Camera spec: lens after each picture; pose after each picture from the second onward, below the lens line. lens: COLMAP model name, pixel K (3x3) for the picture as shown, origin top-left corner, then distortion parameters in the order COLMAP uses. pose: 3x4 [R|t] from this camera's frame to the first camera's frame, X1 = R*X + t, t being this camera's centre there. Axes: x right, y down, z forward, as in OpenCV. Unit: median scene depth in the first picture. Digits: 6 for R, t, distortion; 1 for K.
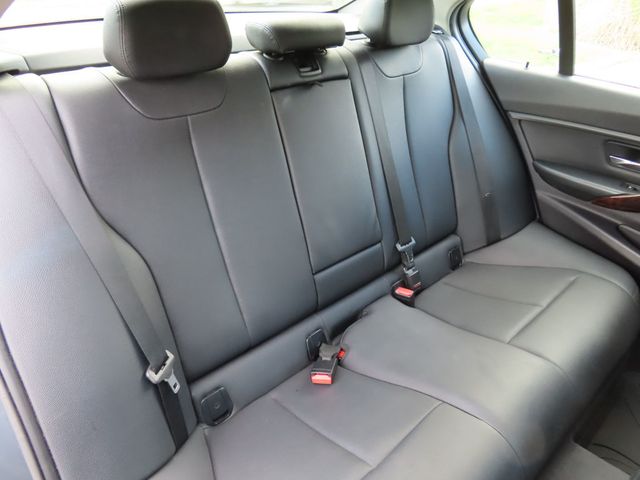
lens RADIAL K [[458.2, 0, 316.9], [0, 458.2, 242.5], [0, 0, 1]] dist [-0.014535, 0.007159]
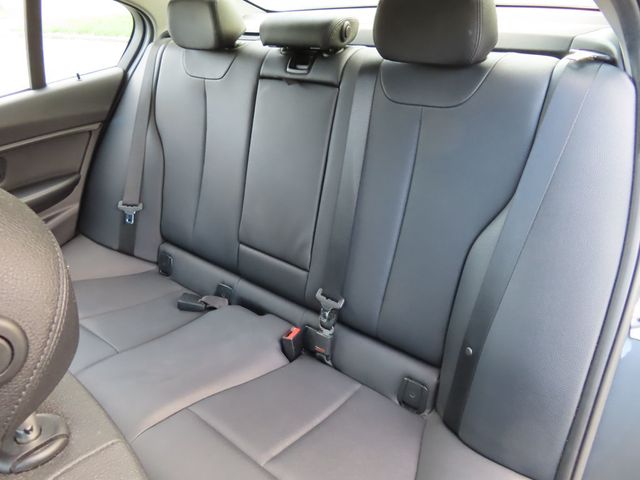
lens RADIAL K [[454.4, 0, 318.0], [0, 454.4, 239.3], [0, 0, 1]] dist [-0.005428, 0.005782]
pose [[0.161695, 0.489834, -0.856690, 0.976969], [-0.455156, 0.807280, 0.375675, -0.443797], [0.875607, 0.329183, 0.353484, 0.765539]]
